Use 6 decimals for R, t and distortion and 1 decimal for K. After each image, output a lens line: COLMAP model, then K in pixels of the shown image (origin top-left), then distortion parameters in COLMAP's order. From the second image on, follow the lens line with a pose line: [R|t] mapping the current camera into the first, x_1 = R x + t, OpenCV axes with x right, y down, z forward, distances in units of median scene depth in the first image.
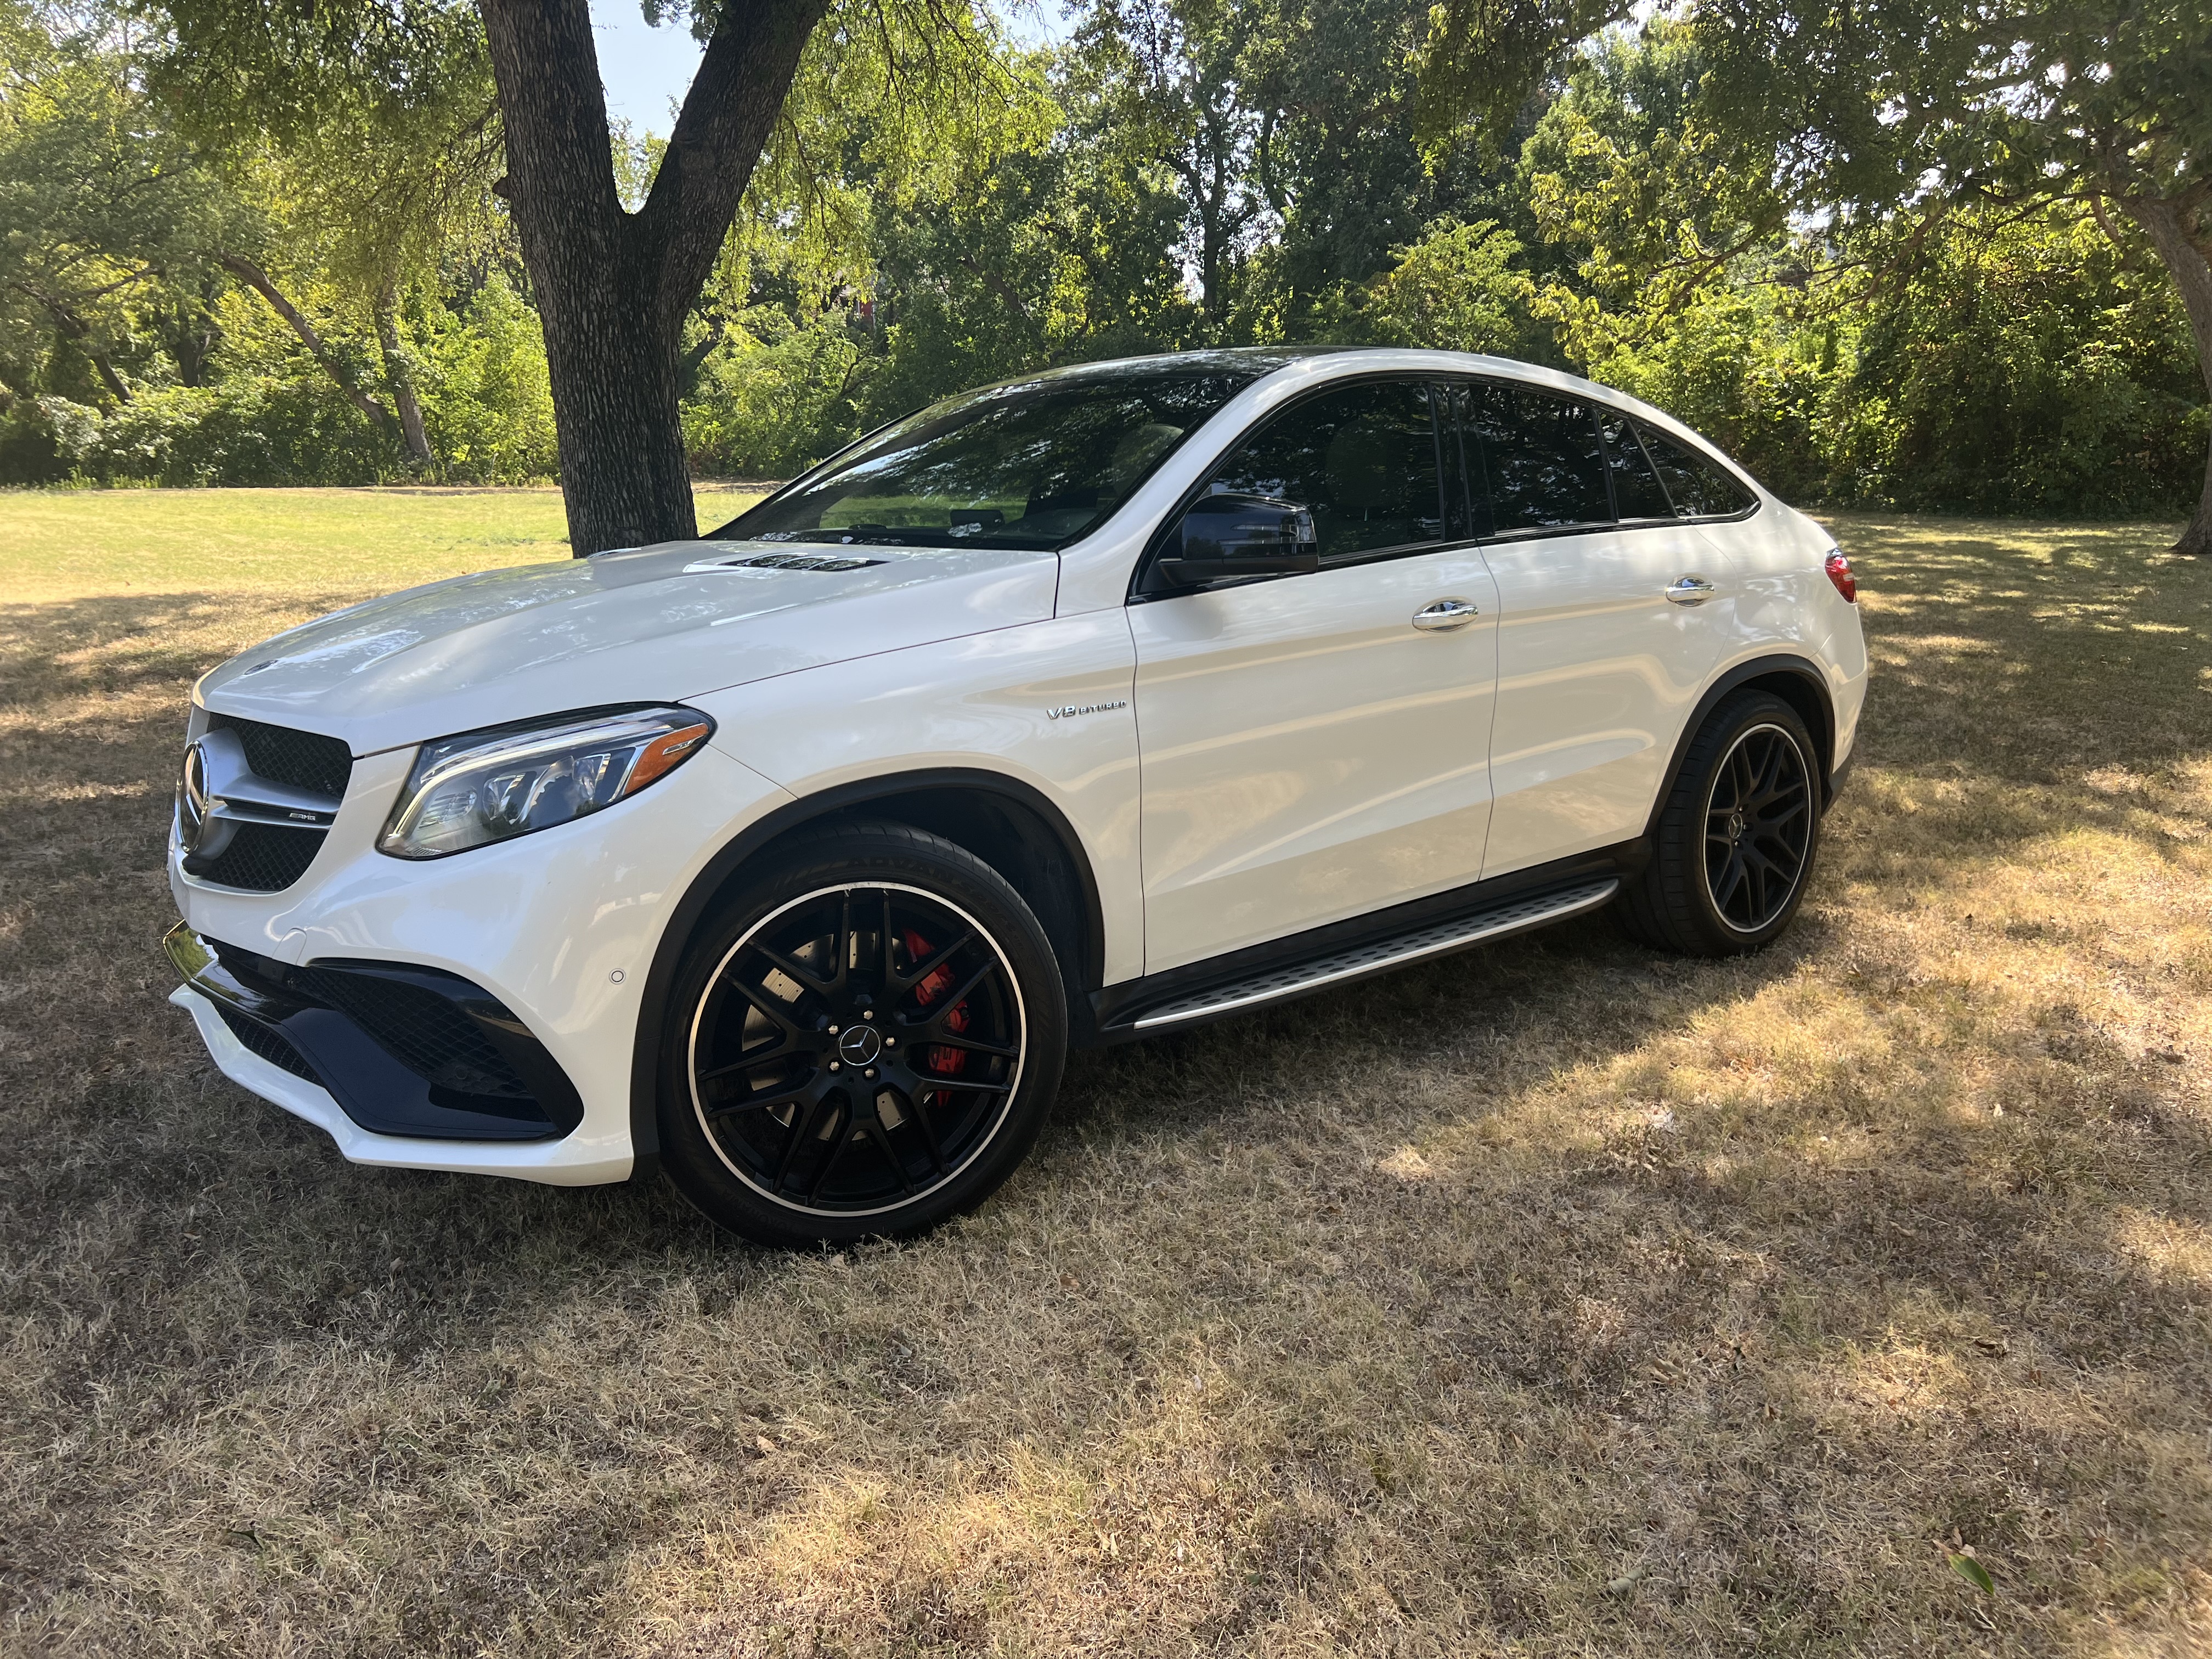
lens RADIAL K [[1663.6, 0, 1095.6], [0, 1663.6, 832.7], [0, 0, 1]] dist [0.035984, -0.028749]
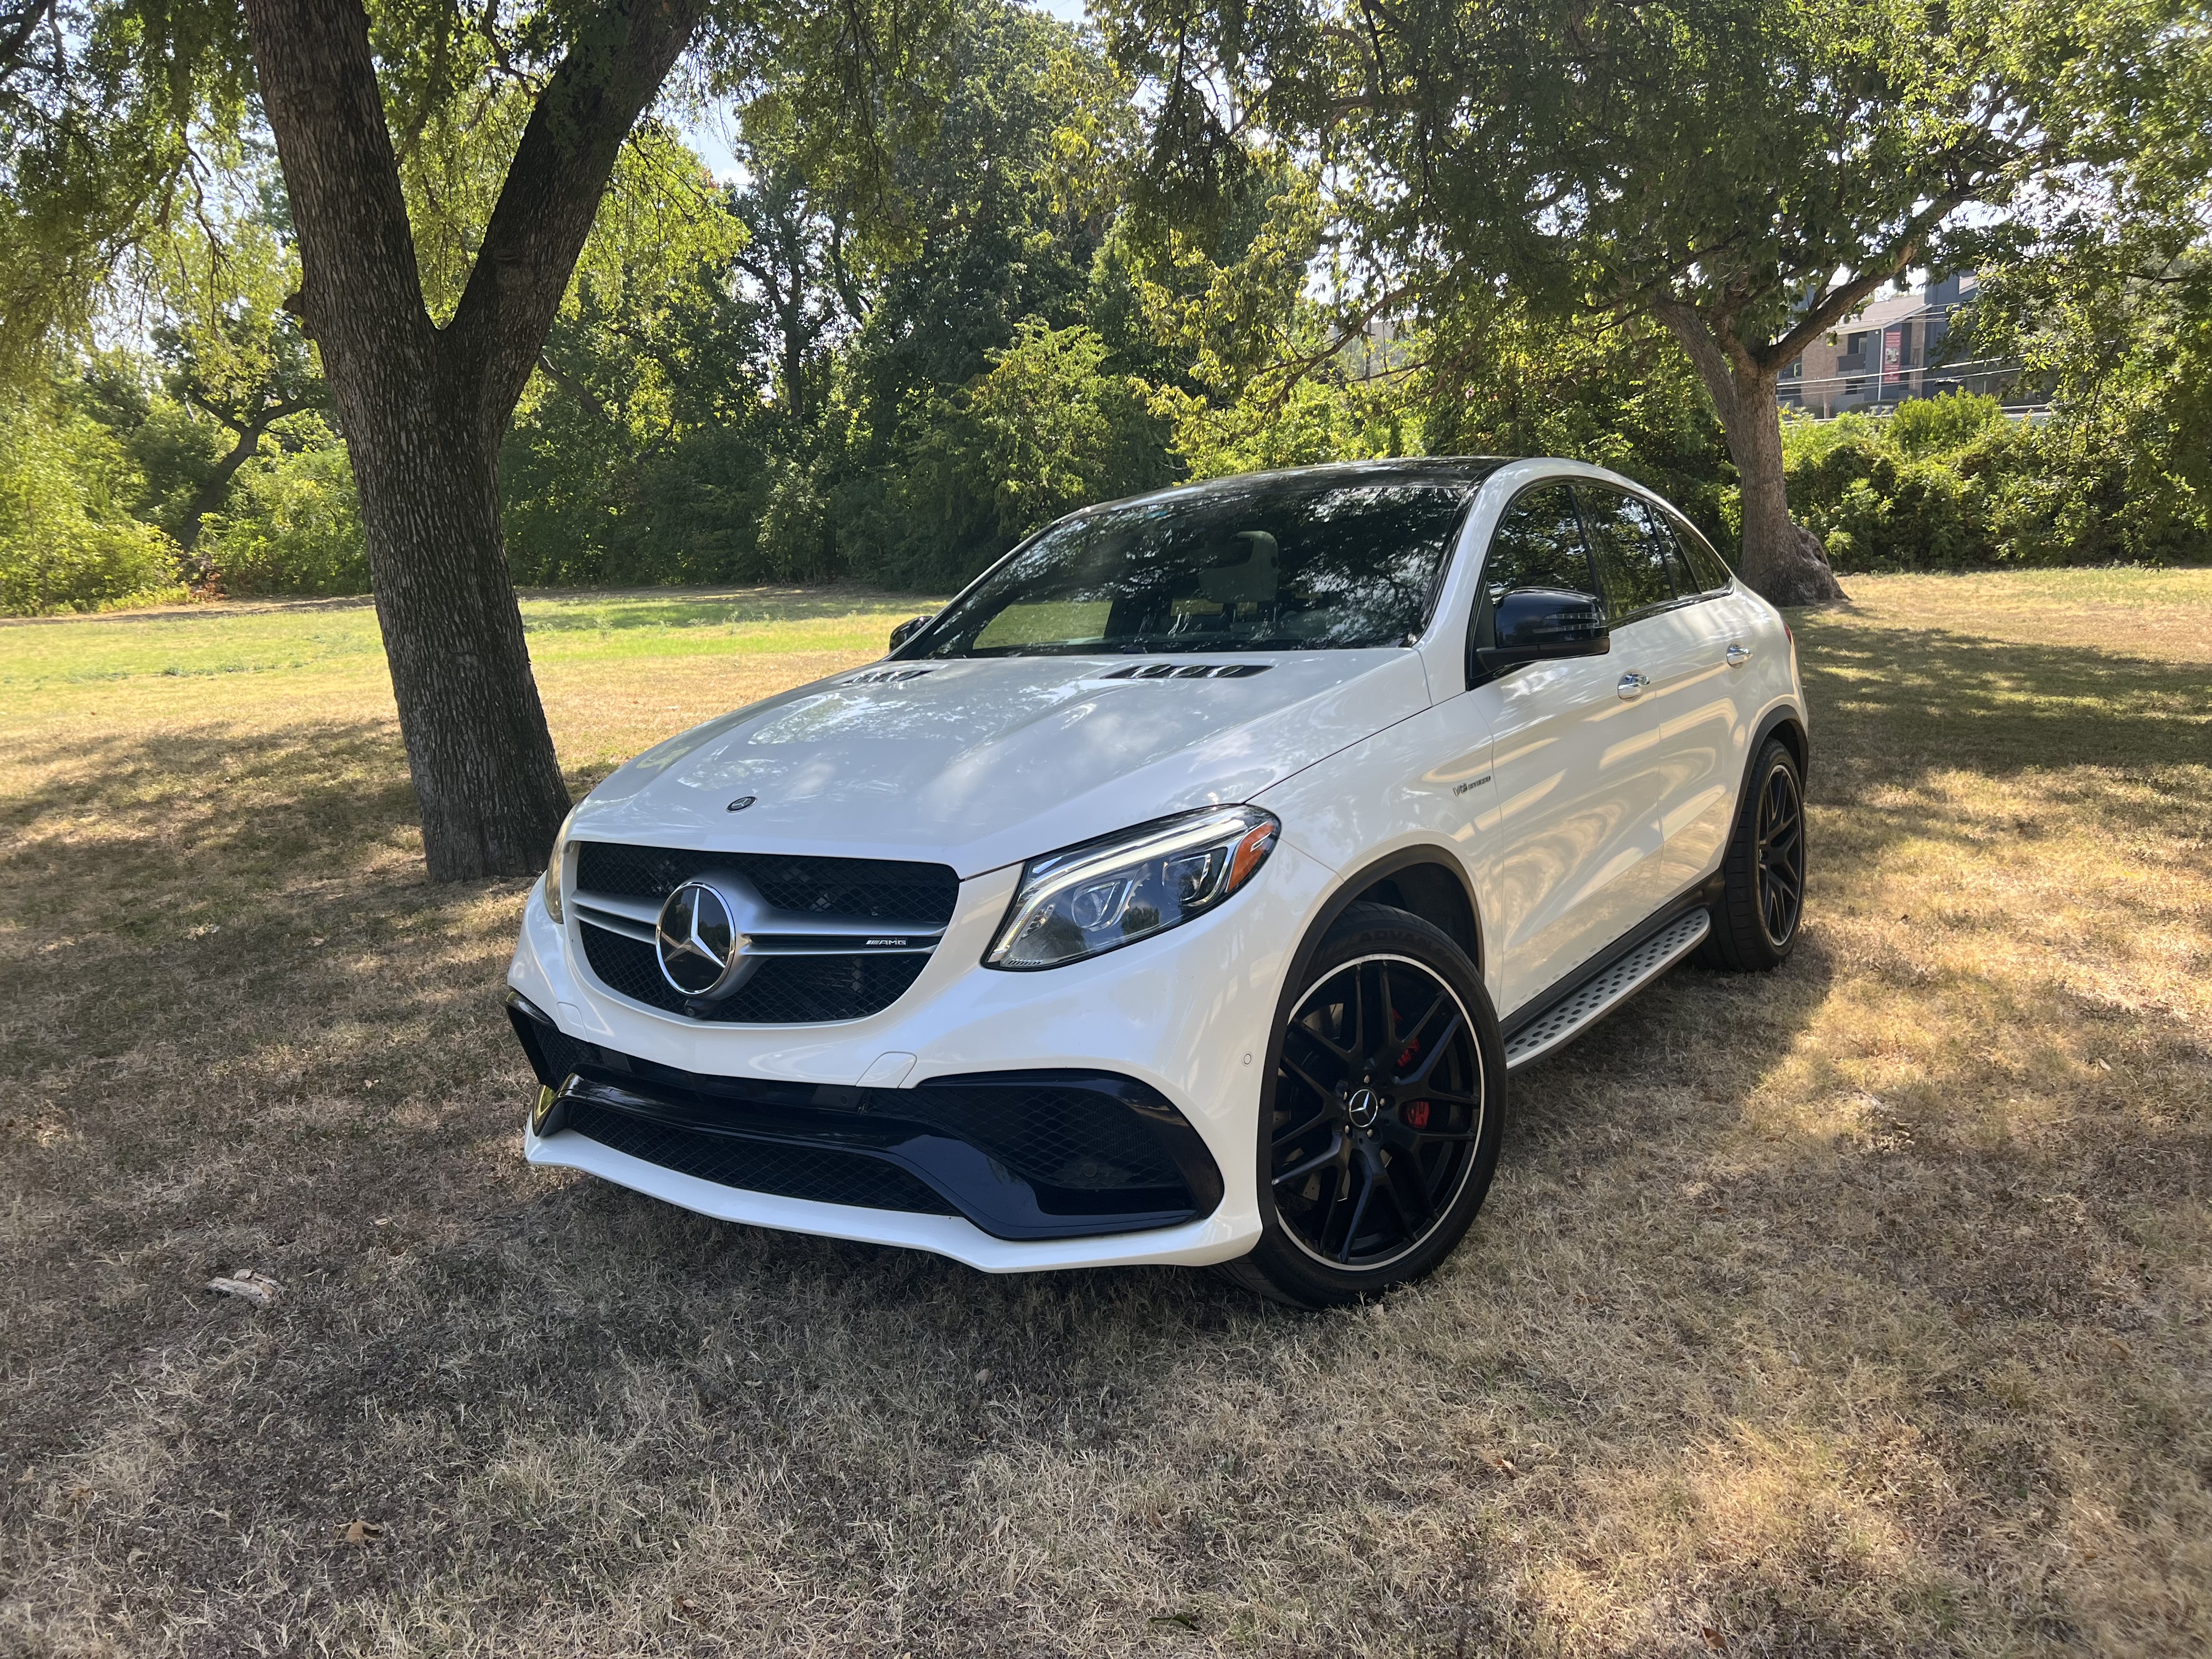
lens RADIAL K [[1663.6, 0, 1087.2], [0, 1663.6, 842.6], [0, 0, 1]] dist [0.035984, -0.028749]
pose [[0.966059, -0.080707, 0.245391, -0.053440], [0.092608, 0.995002, -0.037334, -0.001874], [-0.241152, 0.058792, 0.968705, -0.001484]]
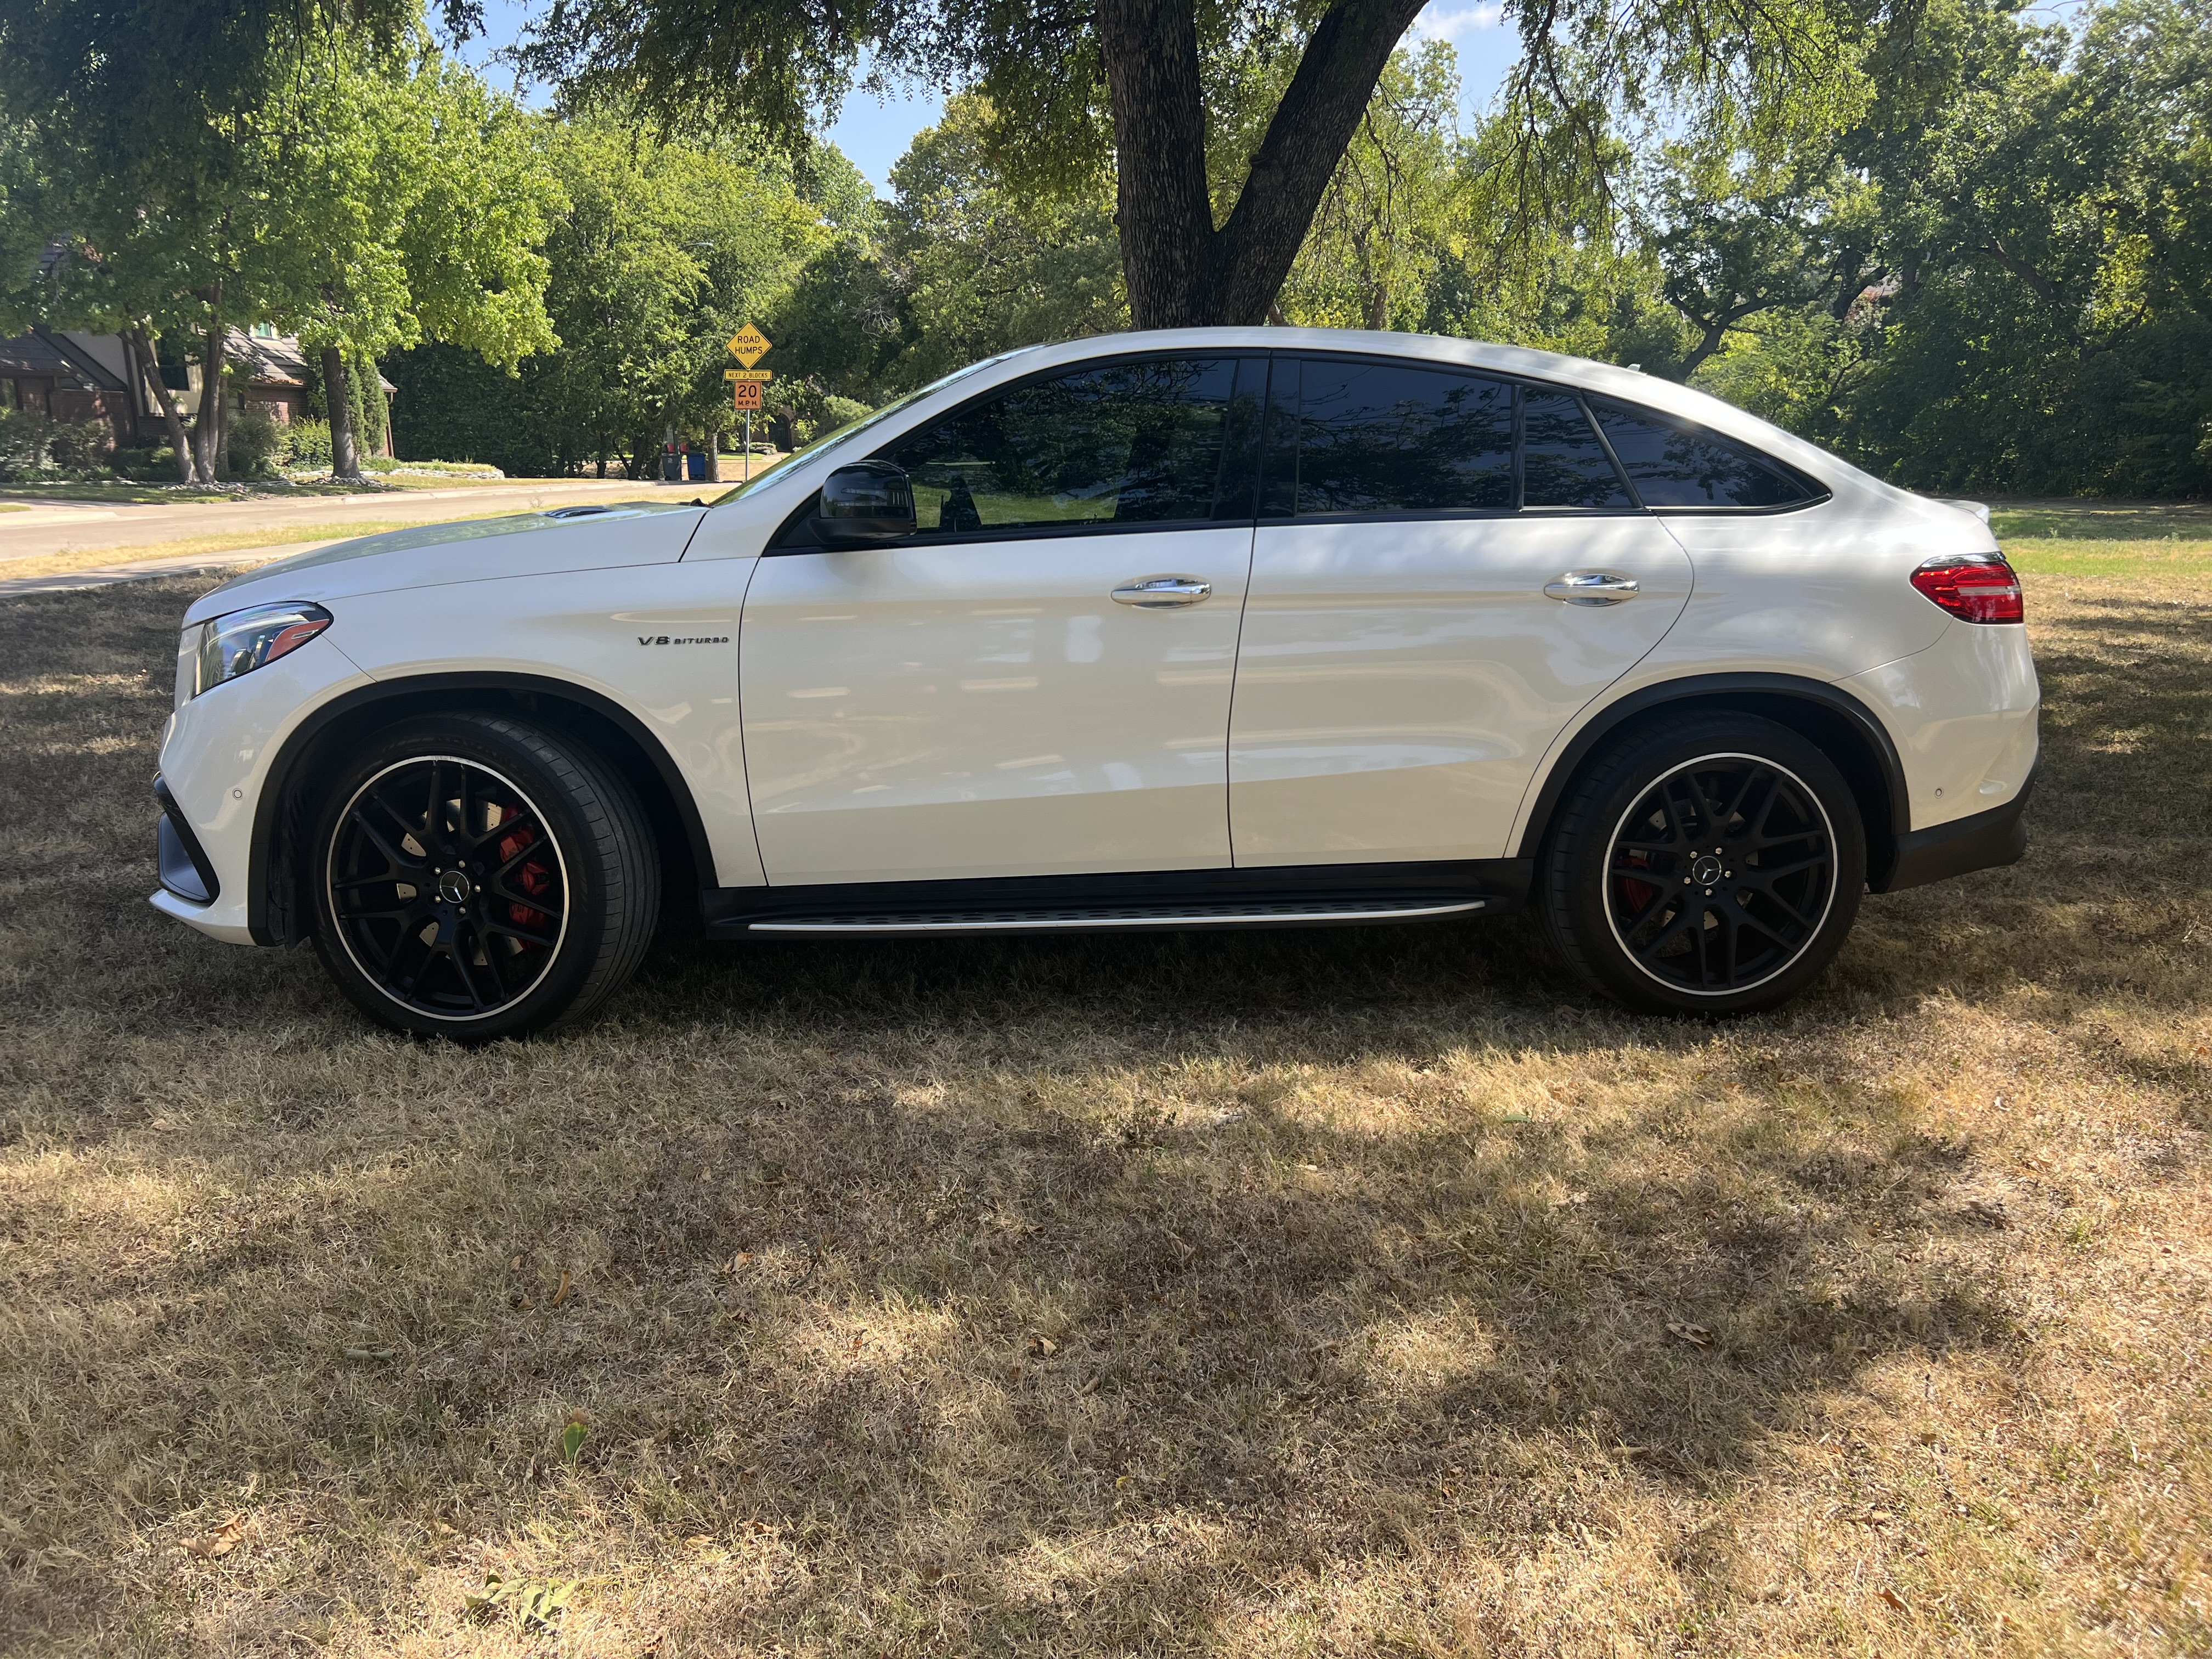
lens RADIAL K [[1663.6, 0, 1120.5], [0, 1663.6, 850.7], [0, 0, 1]] dist [0.035984, -0.028749]
pose [[0.838286, 0.129423, -0.529647, 0.089410], [-0.128511, 0.990951, 0.038749, -0.001367], [0.529869, 0.035583, 0.847333, 0.017669]]
